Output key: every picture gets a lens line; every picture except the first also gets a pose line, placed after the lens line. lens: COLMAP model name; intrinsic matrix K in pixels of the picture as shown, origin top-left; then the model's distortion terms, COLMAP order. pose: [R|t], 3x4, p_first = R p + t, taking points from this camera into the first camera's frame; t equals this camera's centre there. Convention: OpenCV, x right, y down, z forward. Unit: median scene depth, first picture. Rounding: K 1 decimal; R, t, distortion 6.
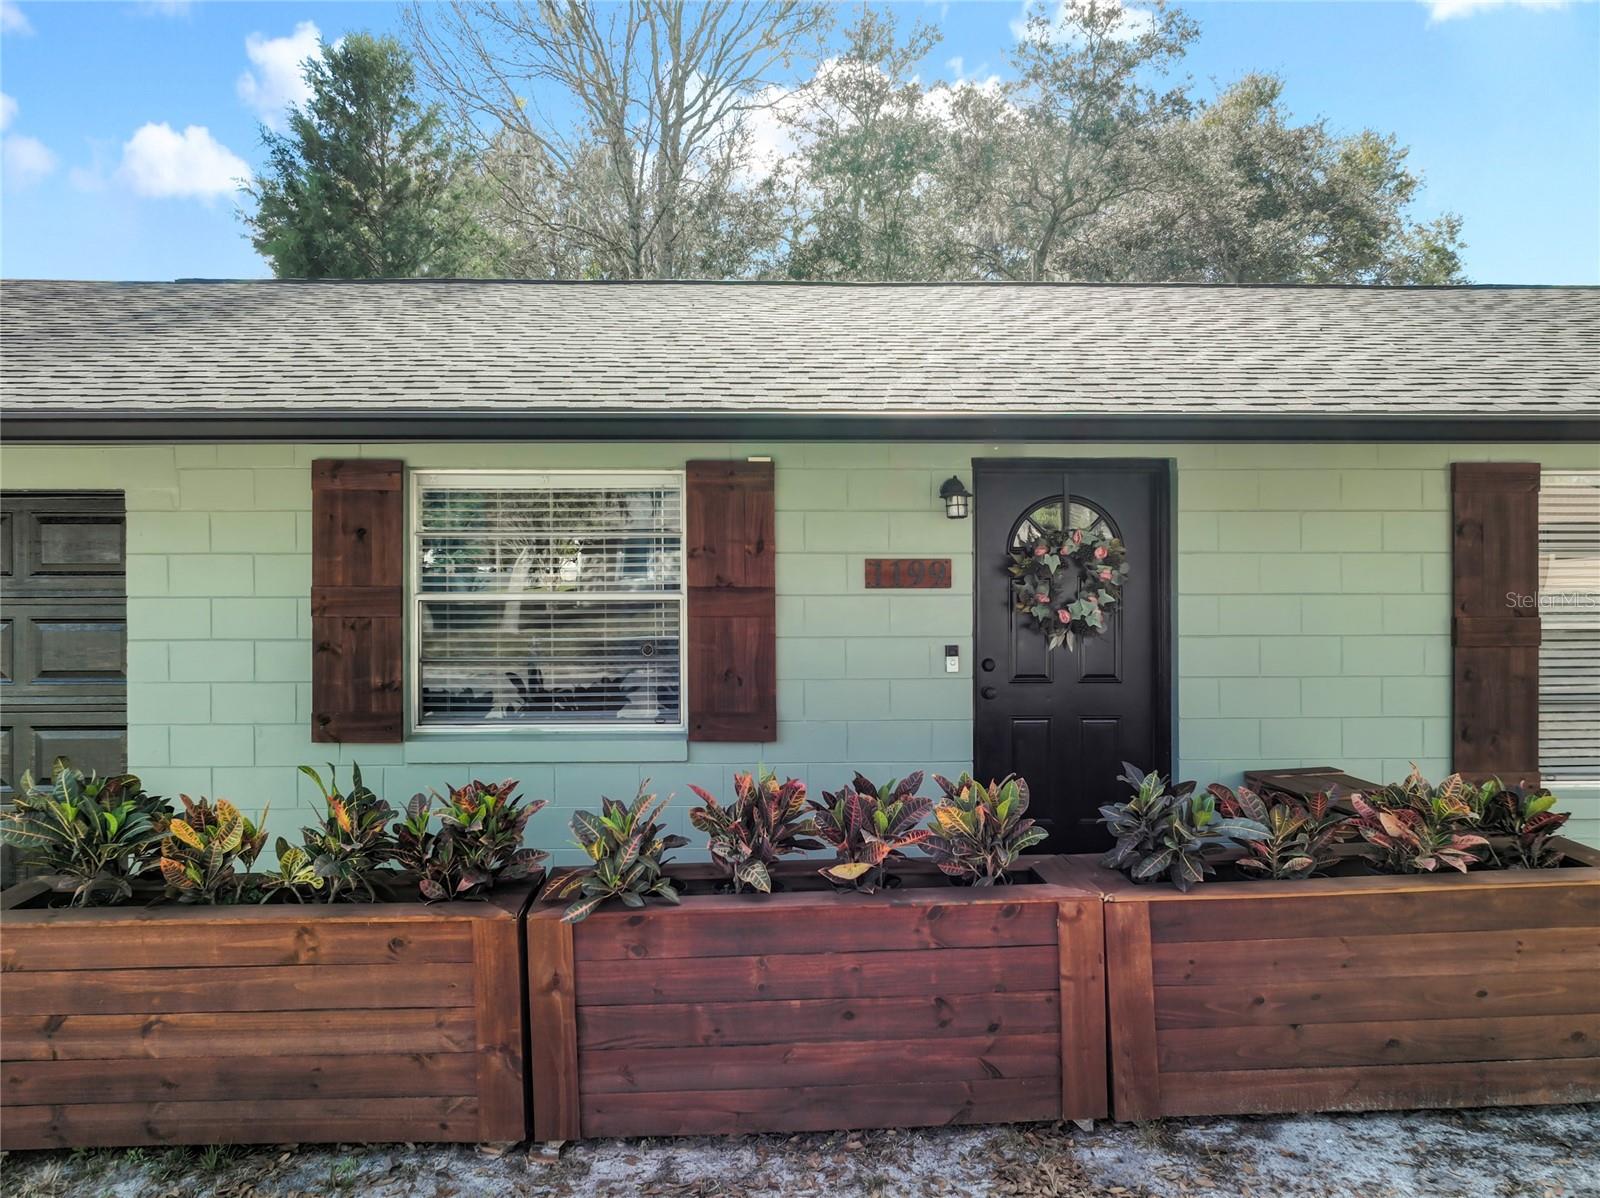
lens RADIAL K [[1178.0, 0, 777.1], [0, 1178.0, 565.1], [0, 0, 1]] dist [-0.004028, 0.003380]
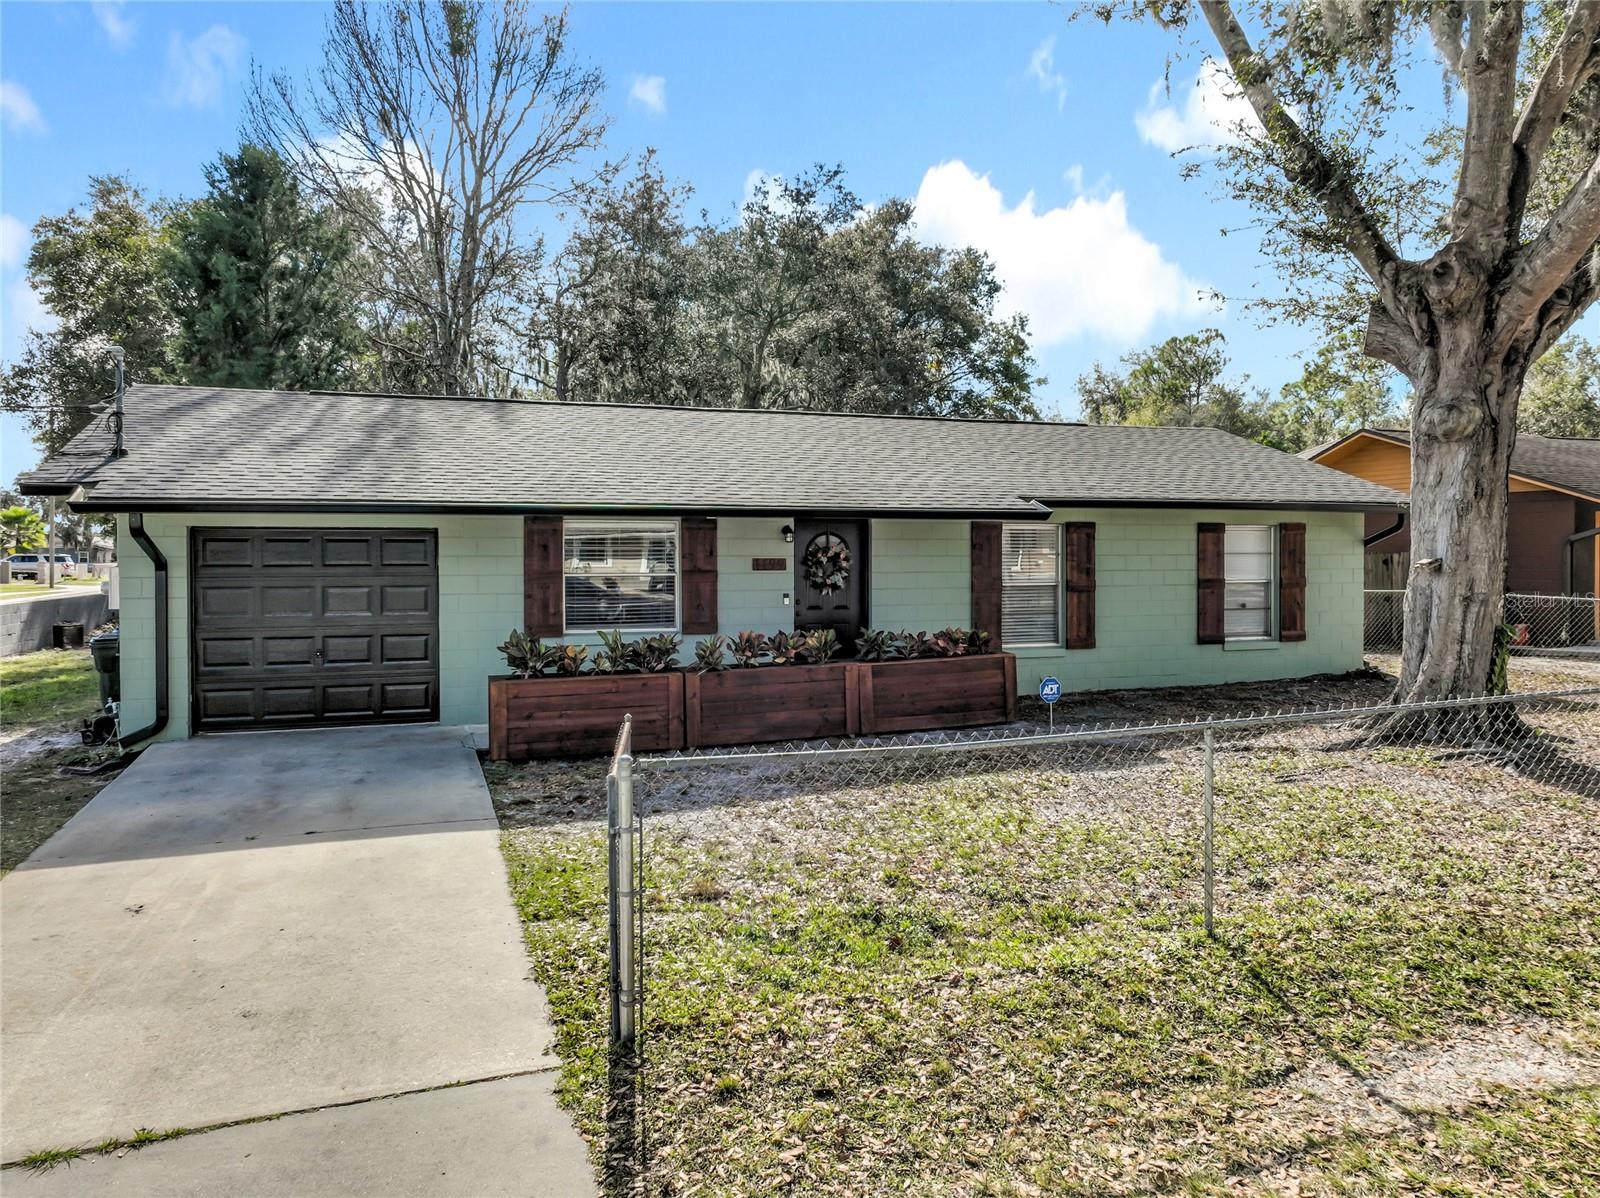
lens RADIAL K [[1110.1, 0, 800.0], [0, 1110.1, 599.0], [0, 0, 1]] dist [0.003024, 0.008861]
pose [[0.954232, -0.011847, 0.298832, -0.518049], [0.000385, 0.999263, 0.038387, -0.009555], [-0.299066, -0.036515, 0.953533, -1.223628]]
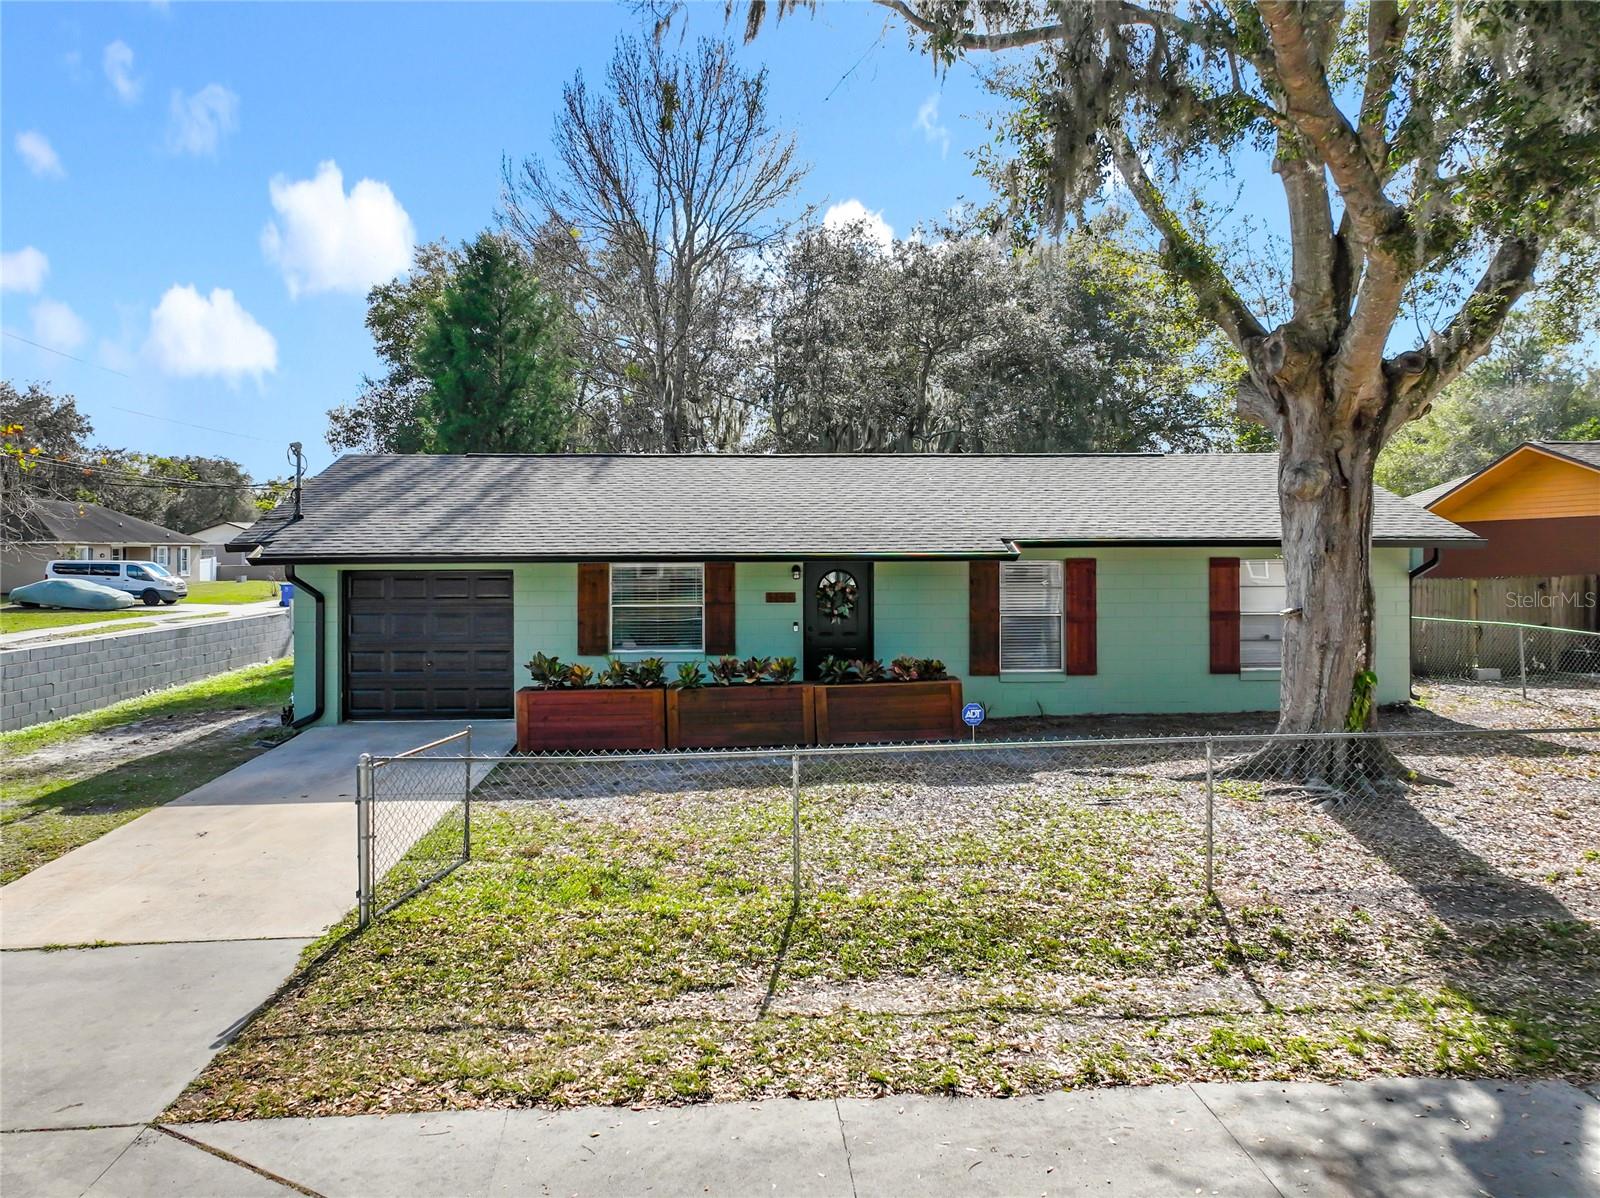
lens RADIAL K [[1133.1, 0, 794.9], [0, 1133.1, 580.5], [0, 0, 1]] dist [0.003699, 0.004312]
pose [[0.999896, -0.001686, 0.014334, 0.106077], [0.001288, 0.999615, 0.027715, -0.112186], [-0.014376, -0.027694, 0.999513, -1.794594]]
